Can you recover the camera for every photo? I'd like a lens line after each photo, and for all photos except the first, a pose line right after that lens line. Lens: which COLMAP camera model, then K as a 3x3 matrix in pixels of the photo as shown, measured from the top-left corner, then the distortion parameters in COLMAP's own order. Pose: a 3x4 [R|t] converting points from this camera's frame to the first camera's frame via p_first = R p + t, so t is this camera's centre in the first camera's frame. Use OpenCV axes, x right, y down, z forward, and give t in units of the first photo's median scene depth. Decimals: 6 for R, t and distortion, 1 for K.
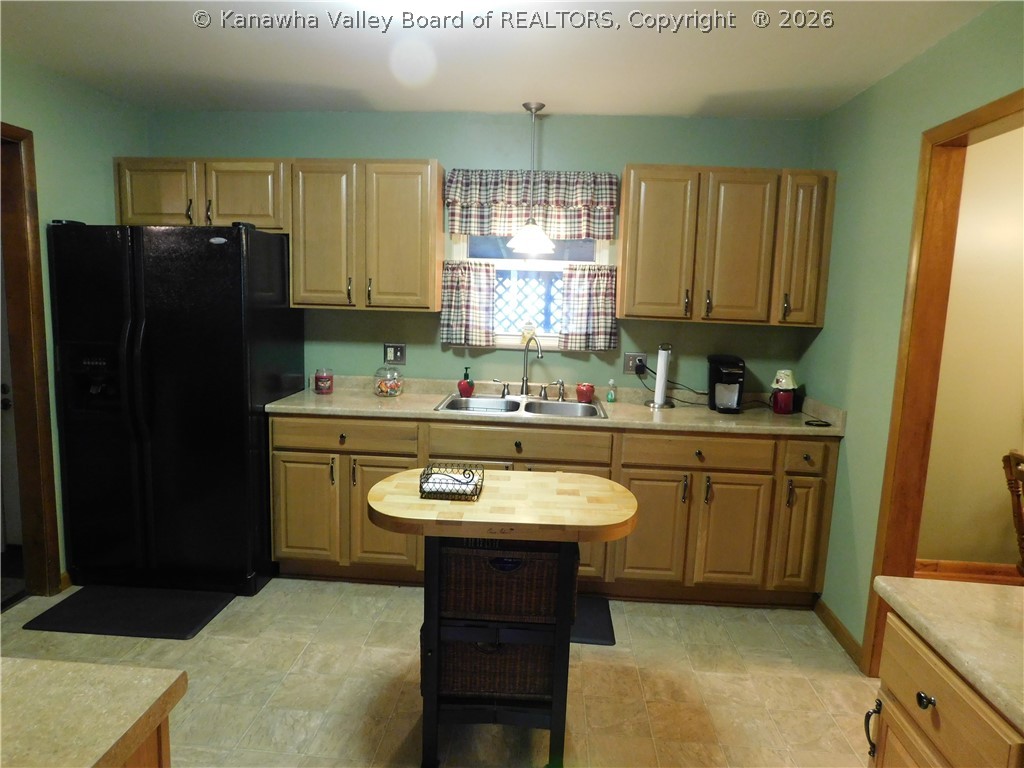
lens RADIAL K [[674.2, 0, 512.0], [0, 674.2, 384.0], [0, 0, 1]] dist [-0.057745, 0.040797]
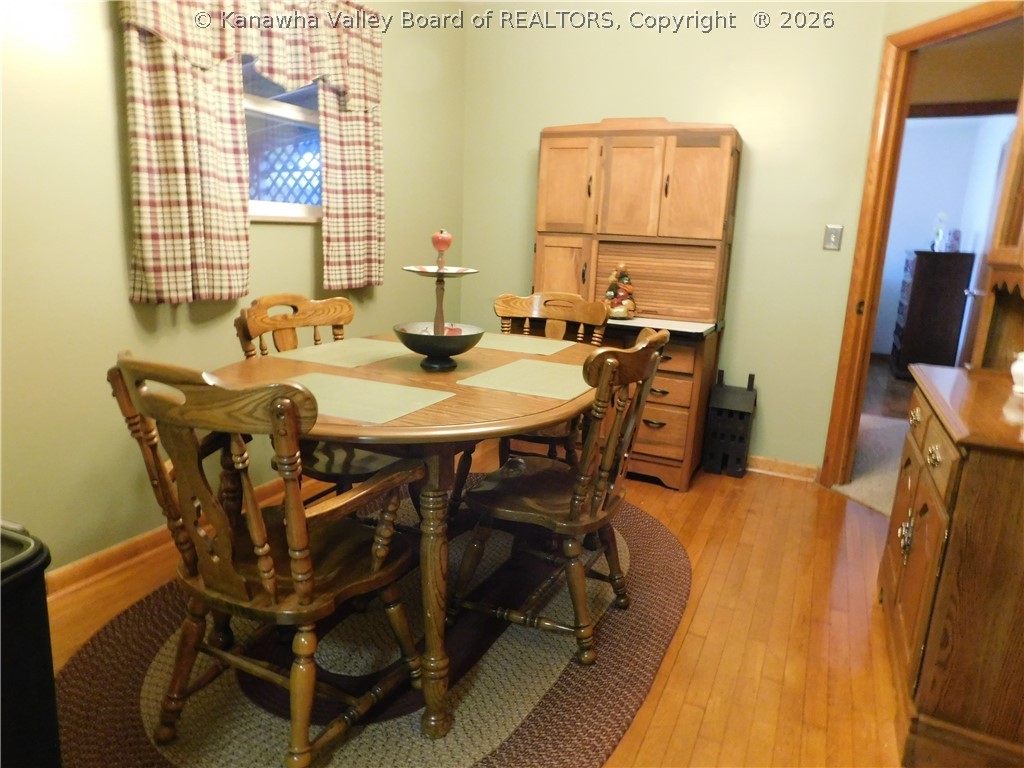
lens RADIAL K [[685.3, 0, 512.0], [0, 685.3, 384.0], [0, 0, 1]] dist [-0.110638, 0.112713]
pose [[0.373603, -0.220615, 0.900972, 0.427268], [0.094309, 0.975306, 0.199711, 0.051783], [-0.922782, 0.010357, 0.385183, 0.560438]]
